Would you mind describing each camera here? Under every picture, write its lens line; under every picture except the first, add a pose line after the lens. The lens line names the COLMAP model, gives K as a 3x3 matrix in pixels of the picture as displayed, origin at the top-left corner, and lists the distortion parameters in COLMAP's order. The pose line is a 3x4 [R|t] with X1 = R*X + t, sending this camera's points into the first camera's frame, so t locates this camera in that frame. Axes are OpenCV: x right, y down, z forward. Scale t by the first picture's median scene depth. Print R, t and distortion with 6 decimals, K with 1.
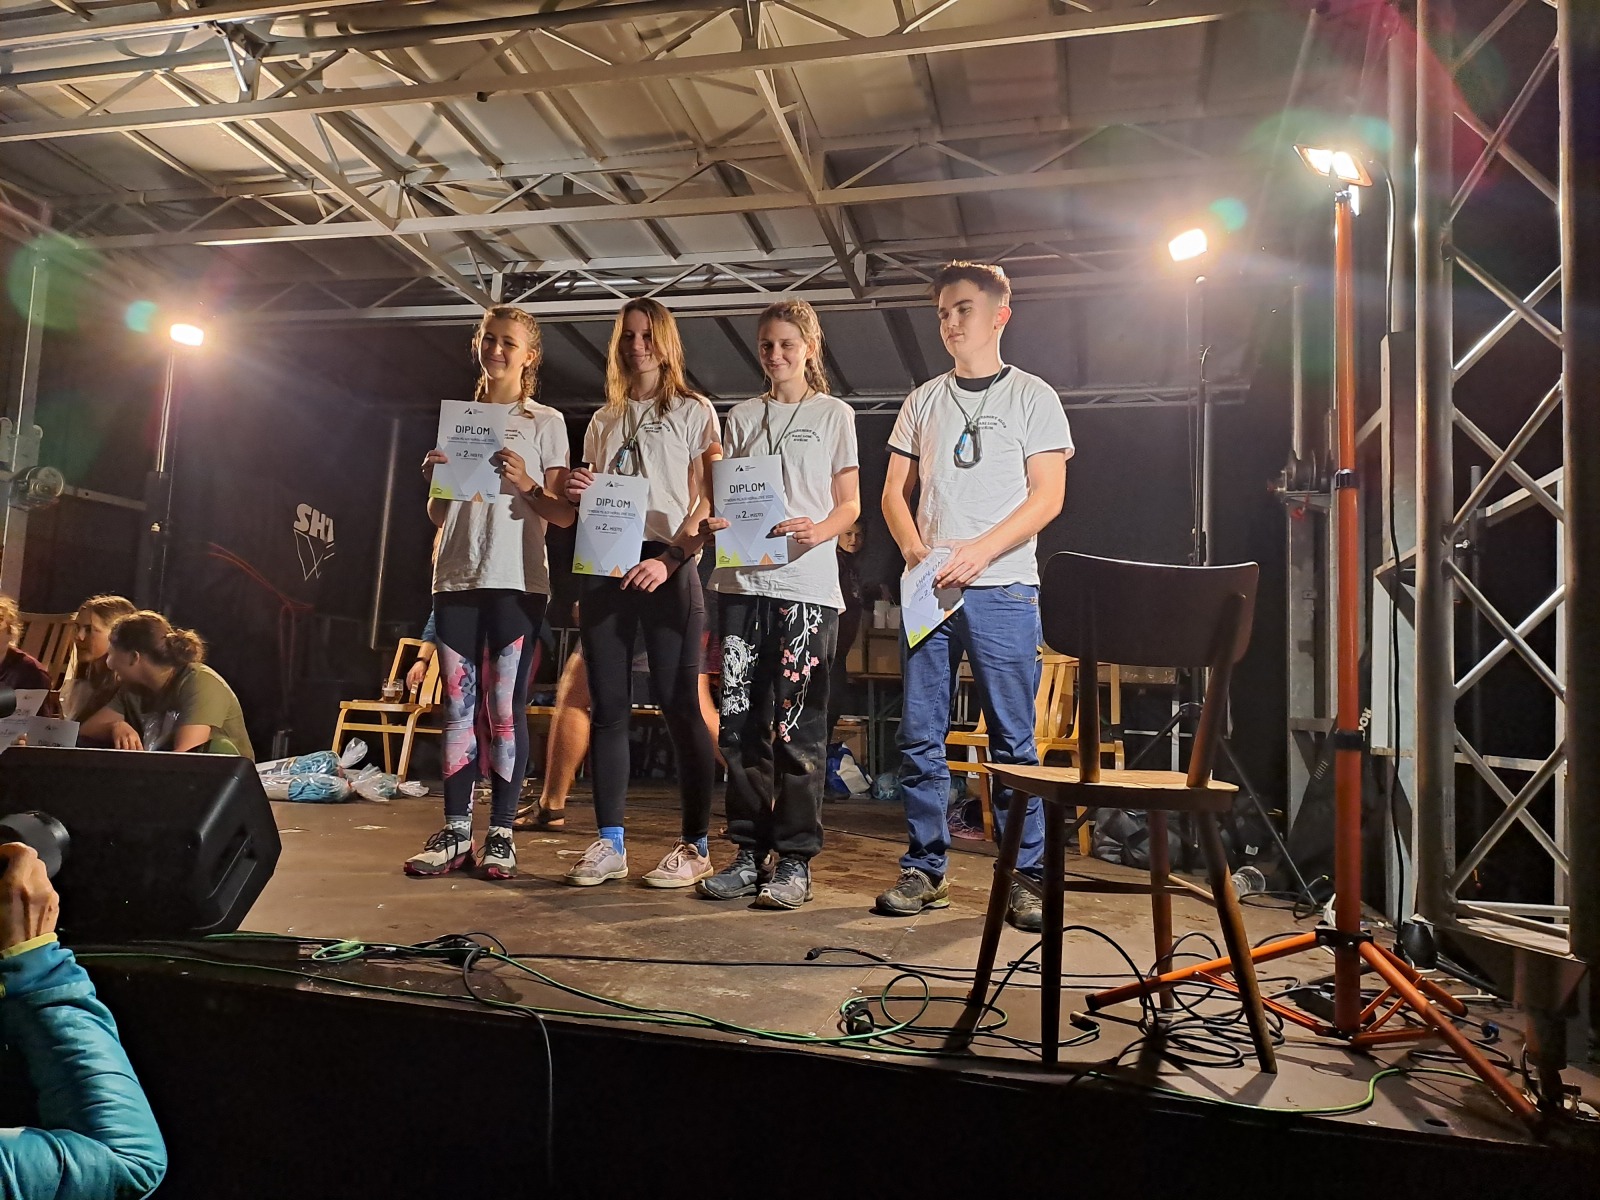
lens RADIAL K [[1161.8, 0, 767.3], [0, 1161.8, 601.4], [0, 0, 1]] dist [0.077514, -0.048882]
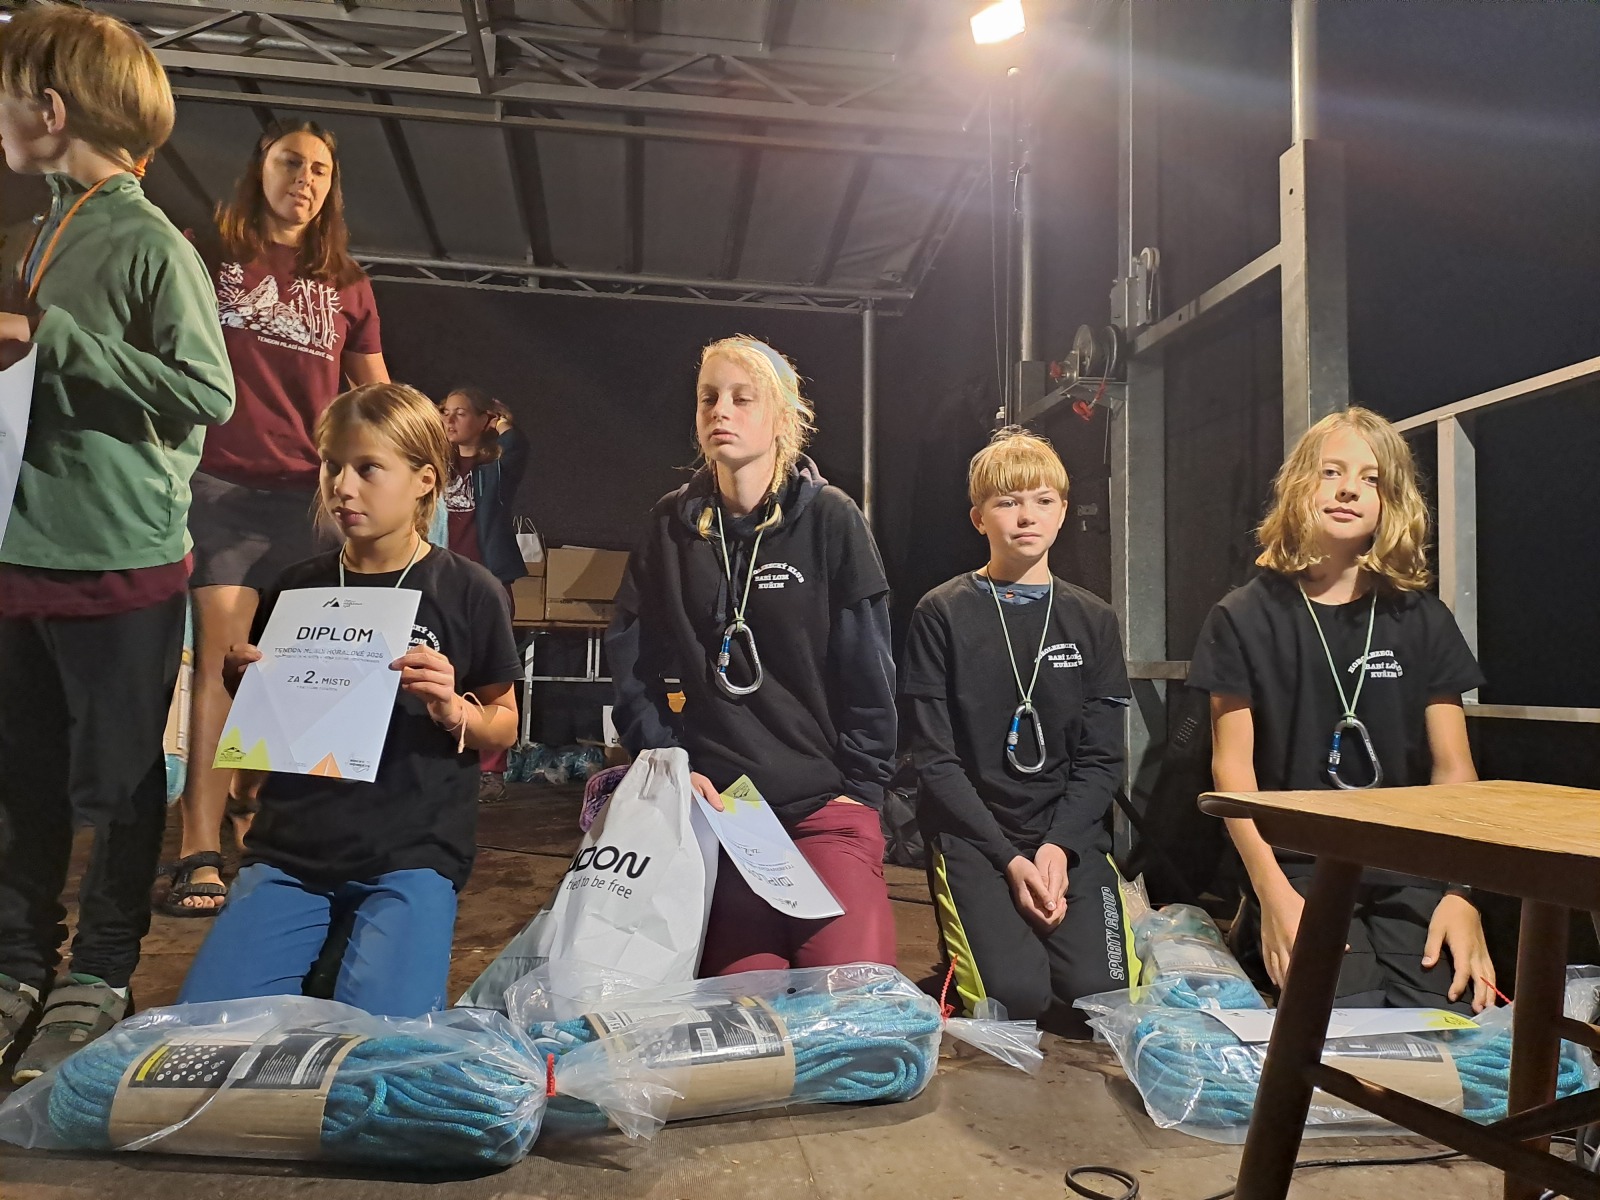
lens RADIAL K [[1161.8, 0, 767.3], [0, 1161.8, 601.4], [0, 0, 1]] dist [0.077514, -0.048882]
pose [[0.924661, 0.004954, 0.380758, -0.035320], [-0.021771, 0.998968, 0.039871, 0.019463], [-0.380167, -0.045157, 0.923815, 0.231804]]
